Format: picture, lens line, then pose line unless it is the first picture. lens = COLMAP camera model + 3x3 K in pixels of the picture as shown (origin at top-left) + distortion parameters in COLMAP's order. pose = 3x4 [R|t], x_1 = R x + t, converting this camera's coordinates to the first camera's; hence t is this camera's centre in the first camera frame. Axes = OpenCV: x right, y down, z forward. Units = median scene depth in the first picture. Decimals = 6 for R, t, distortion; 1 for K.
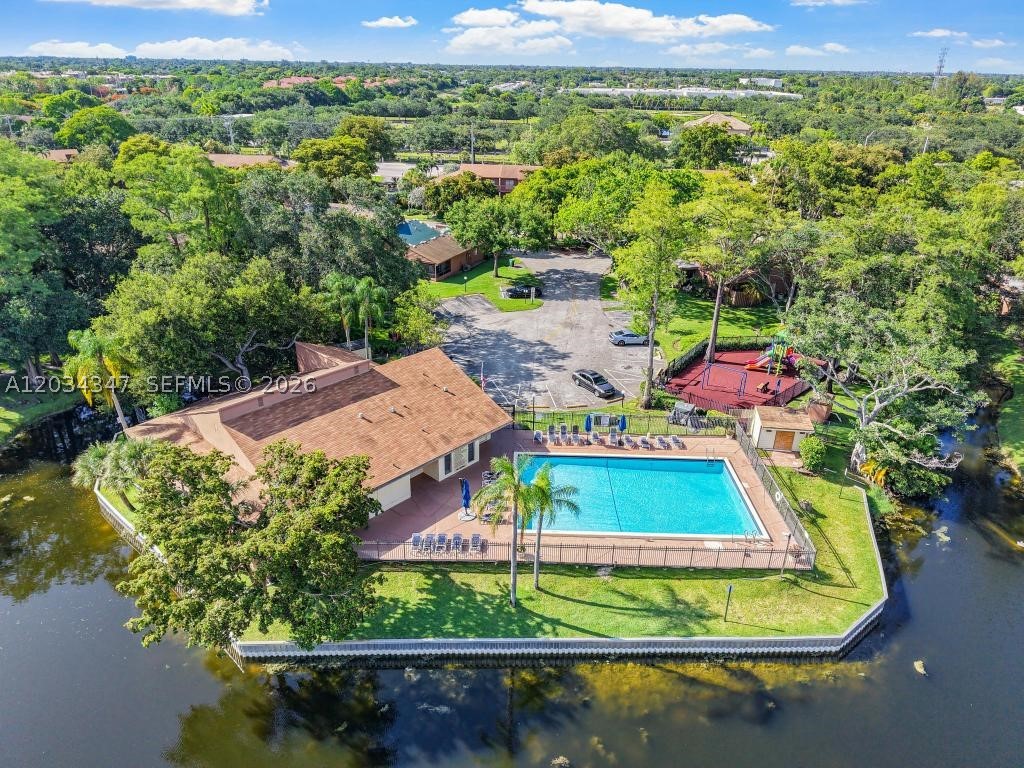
lens RADIAL K [[700.9, 0, 512.1], [0, 700.9, 384.5], [0, 0, 1]] dist [0.039113, -0.003290]
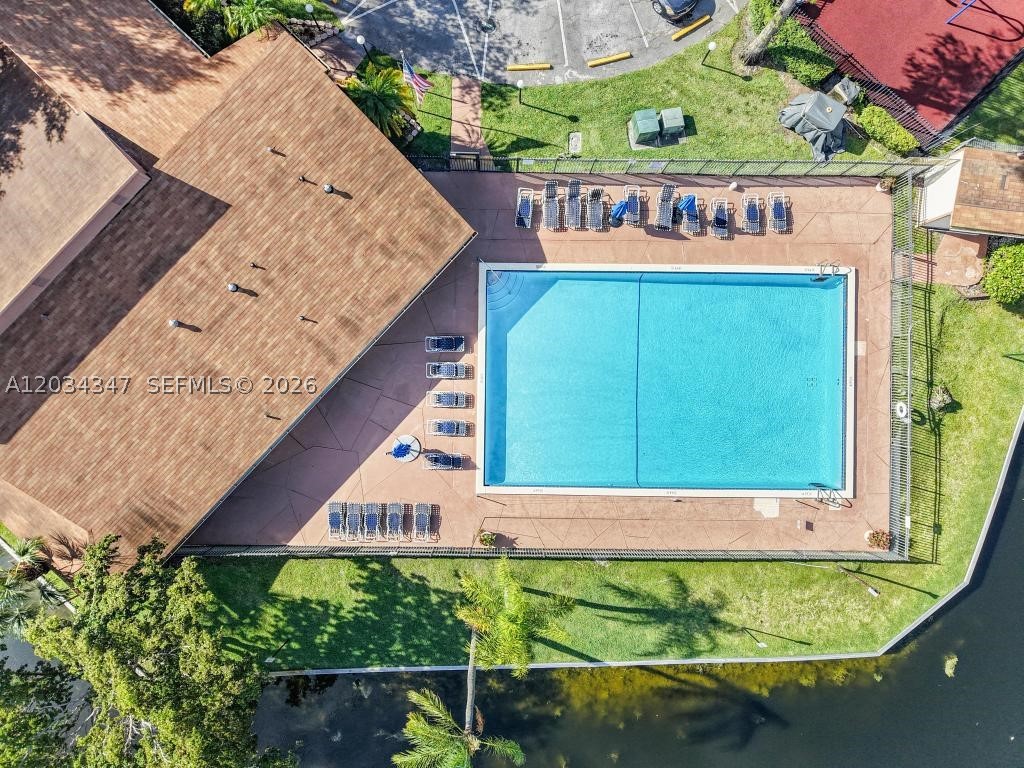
lens RADIAL K [[700.9, 0, 514.3], [0, 700.9, 384.5], [0, 0, 1]] dist [0.039113, -0.003290]
pose [[0.999980, 0.003070, 0.005603, 0.037139], [-0.006364, 0.400639, 0.916214, -0.501132], [0.000568, -0.916231, 0.400650, 0.919238]]
